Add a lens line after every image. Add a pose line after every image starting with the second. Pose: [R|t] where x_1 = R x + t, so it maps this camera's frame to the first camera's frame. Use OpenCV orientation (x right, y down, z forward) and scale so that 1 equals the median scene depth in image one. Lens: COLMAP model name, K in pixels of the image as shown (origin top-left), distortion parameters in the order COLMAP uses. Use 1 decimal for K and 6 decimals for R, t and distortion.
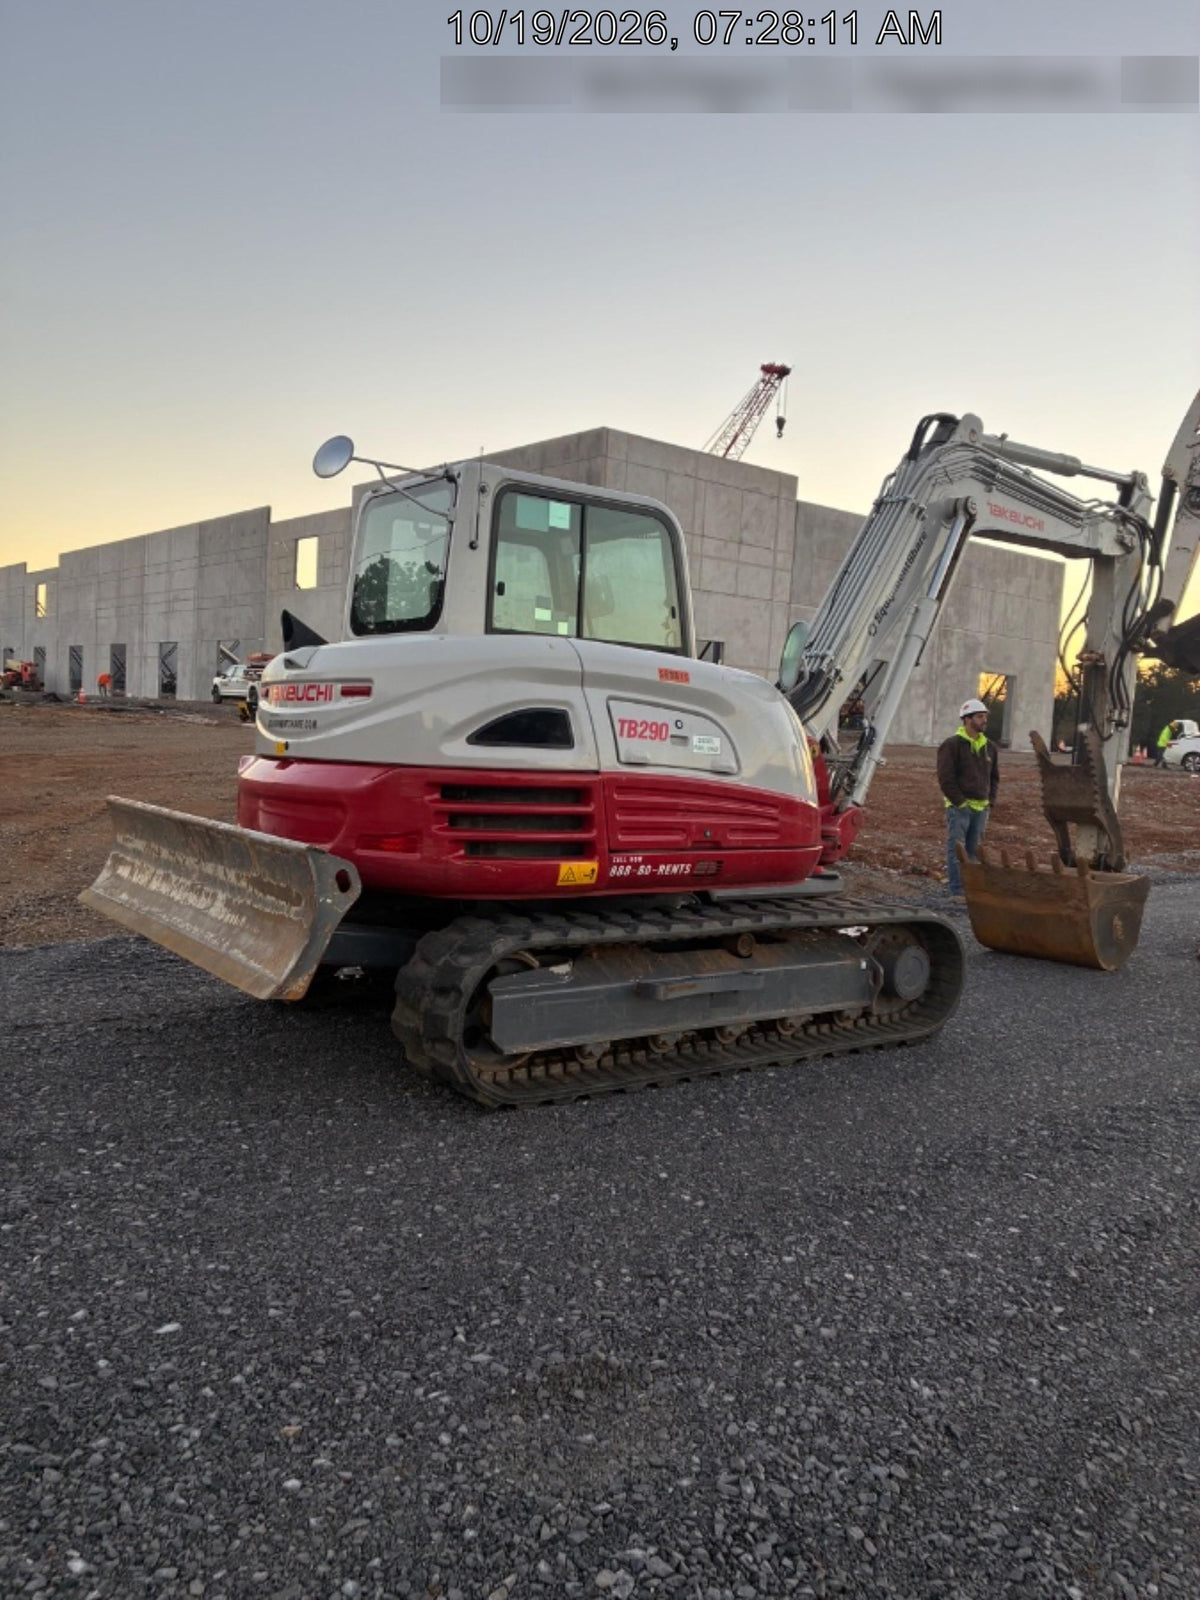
lens RADIAL K [[1191.5, 0, 594.2], [0, 1191.5, 793.8], [0, 0, 1]] dist [0.065522, -0.084199]
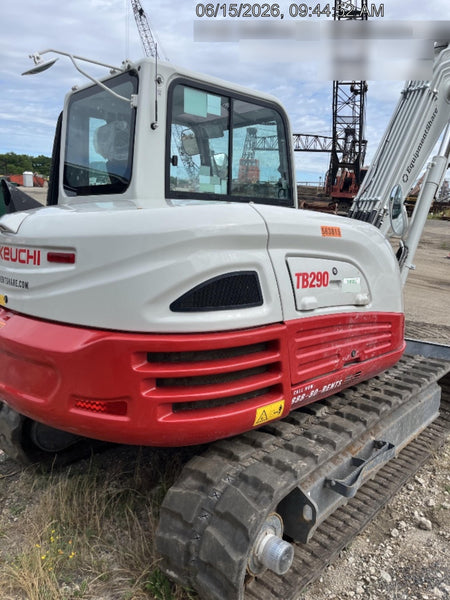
lens RADIAL K [[459.9, 0, 223.7], [0, 459.9, 282.0], [0, 0, 1]] dist [0.064511, -0.000686]
pose [[0.995087, -0.040580, 0.090309, -0.088569], [0.032429, 0.995417, 0.089967, -0.095763], [-0.093545, -0.086596, 0.991842, 0.552603]]
